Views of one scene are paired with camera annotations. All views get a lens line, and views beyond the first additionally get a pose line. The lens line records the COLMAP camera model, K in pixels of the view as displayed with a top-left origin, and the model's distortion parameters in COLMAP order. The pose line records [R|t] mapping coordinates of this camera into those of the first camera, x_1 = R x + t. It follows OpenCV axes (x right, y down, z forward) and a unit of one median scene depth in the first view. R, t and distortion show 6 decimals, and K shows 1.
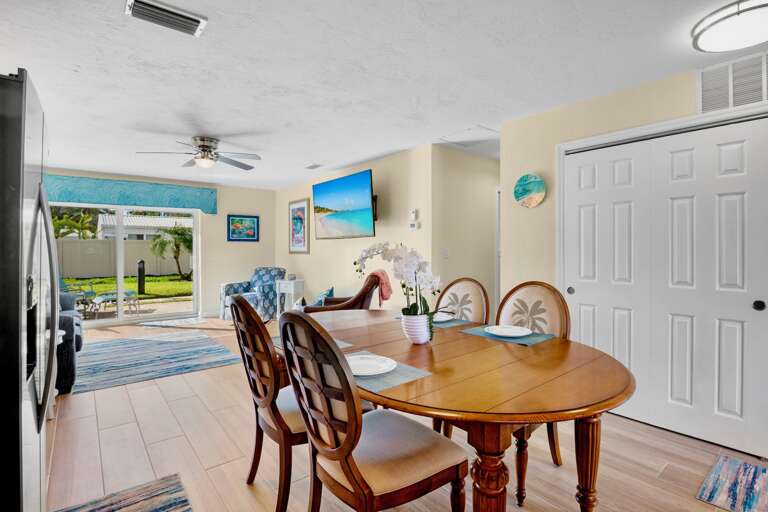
lens RADIAL K [[374.1, 0, 380.8], [0, 374.1, 247.6], [0, 0, 1]] dist [-0.020709, 0.000992]
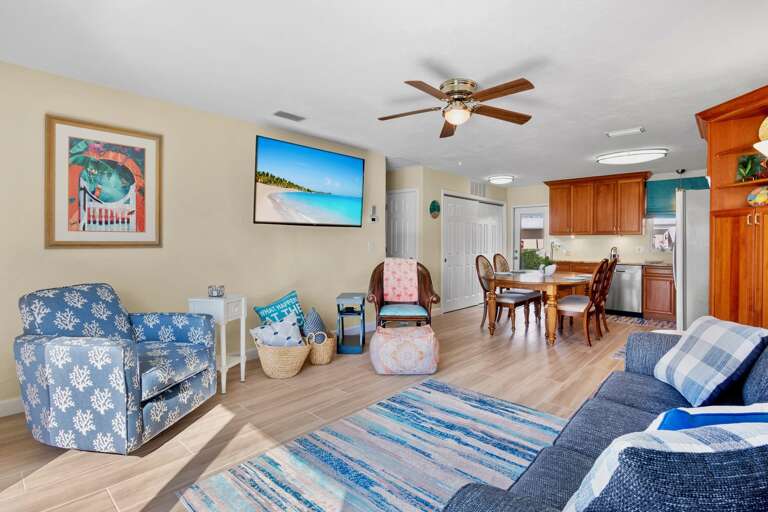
lens RADIAL K [[374.1, 0, 380.8], [0, 374.1, 247.6], [0, 0, 1]] dist [-0.020709, 0.000992]
pose [[-0.135513, -0.009962, 0.990725, -0.767331], [-0.003616, 0.999948, 0.009561, 0.011625], [-0.990769, -0.002287, -0.135542, 0.821397]]
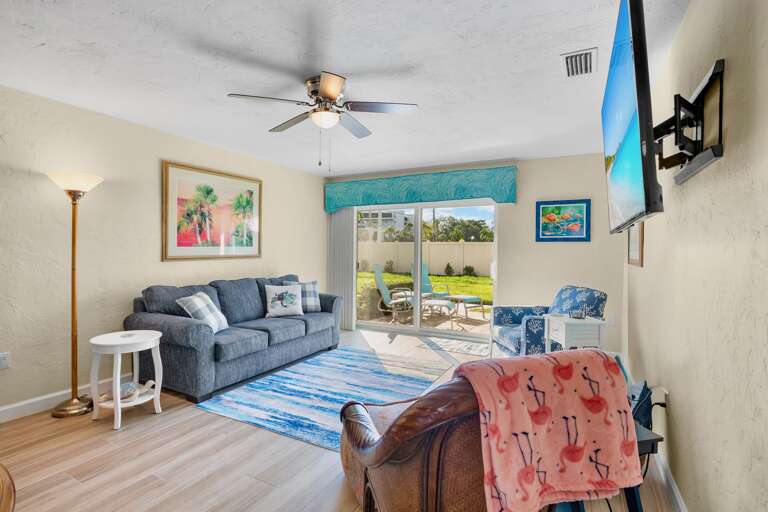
lens RADIAL K [[374.1, 0, 380.8], [0, 374.1, 247.6], [0, 0, 1]] dist [-0.020709, 0.000992]
pose [[0.386884, 0.000302, -0.922128, 0.108936], [-0.008859, 0.999955, -0.003389, -0.001995], [0.922086, 0.009480, 0.386869, 0.555461]]
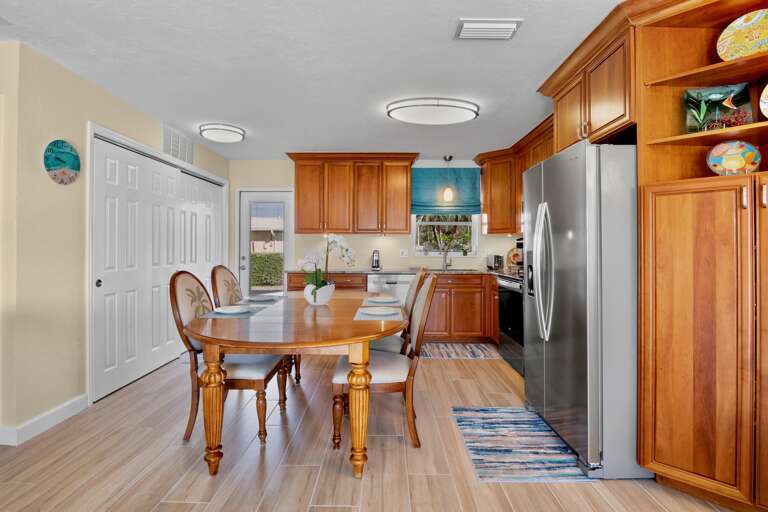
lens RADIAL K [[374.1, 0, 380.8], [0, 374.1, 247.6], [0, 0, 1]] dist [-0.020709, 0.000992]
pose [[-0.767503, -0.000778, 0.641045, -0.321165], [-0.000945, 1.000000, 0.000083, 0.012307], [-0.641044, -0.000542, -0.767504, 0.627749]]
